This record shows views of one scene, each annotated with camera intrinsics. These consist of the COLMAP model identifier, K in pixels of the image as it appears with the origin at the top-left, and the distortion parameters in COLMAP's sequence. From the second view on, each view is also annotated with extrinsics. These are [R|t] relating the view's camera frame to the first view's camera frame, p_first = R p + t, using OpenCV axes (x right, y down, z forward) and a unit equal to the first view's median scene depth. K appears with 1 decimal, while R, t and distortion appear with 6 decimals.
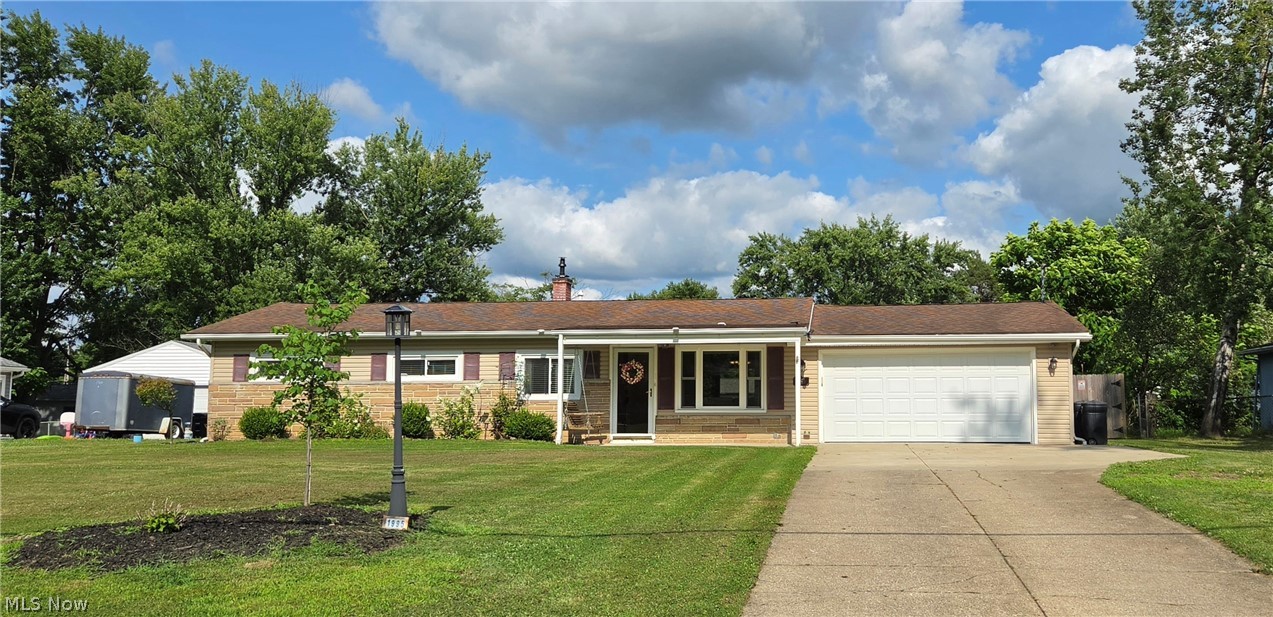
lens RADIAL K [[1316.1, 0, 688.3], [0, 1316.1, 305.2], [0, 0, 1]] dist [0.109029, -0.004477]
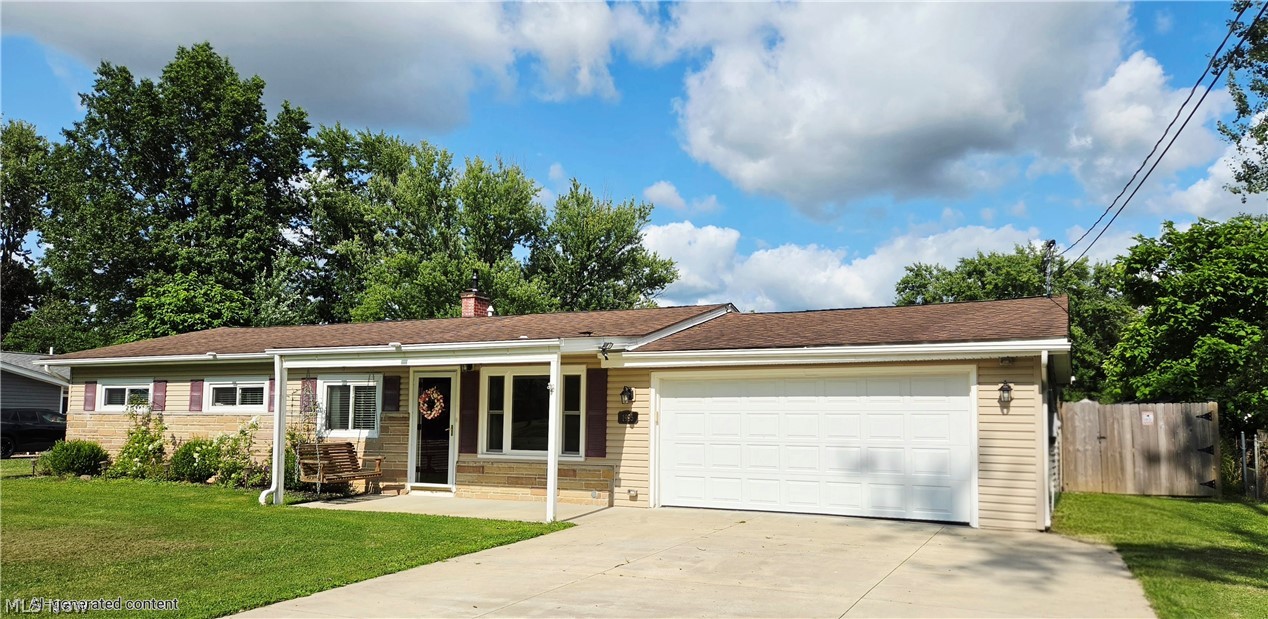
lens RADIAL K [[900.2, 0, 635.6], [0, 900.2, 352.9], [0, 0, 1]] dist [0.071444, -0.000382]
pose [[0.942143, -0.014483, -0.334899, 0.245411], [0.019744, 0.999729, 0.012309, 0.017488], [0.334630, -0.018209, 0.942174, 0.544765]]
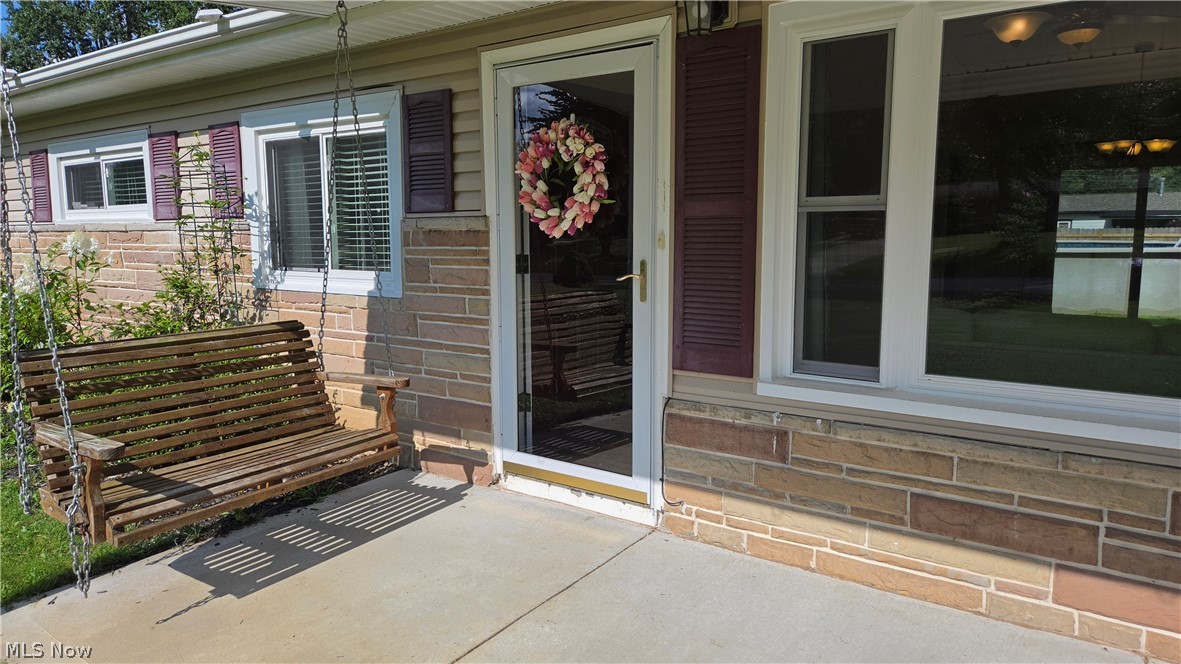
lens RADIAL K [[783.8, 0, 586.3], [0, 783.8, 331.3], [0, 0, 1]] dist [0.077516, -0.065399]
pose [[0.871353, 0.057285, -0.487301, 0.021824], [0.048858, 0.978095, 0.202345, 0.049592], [0.488218, -0.200123, 0.849467, 0.892207]]
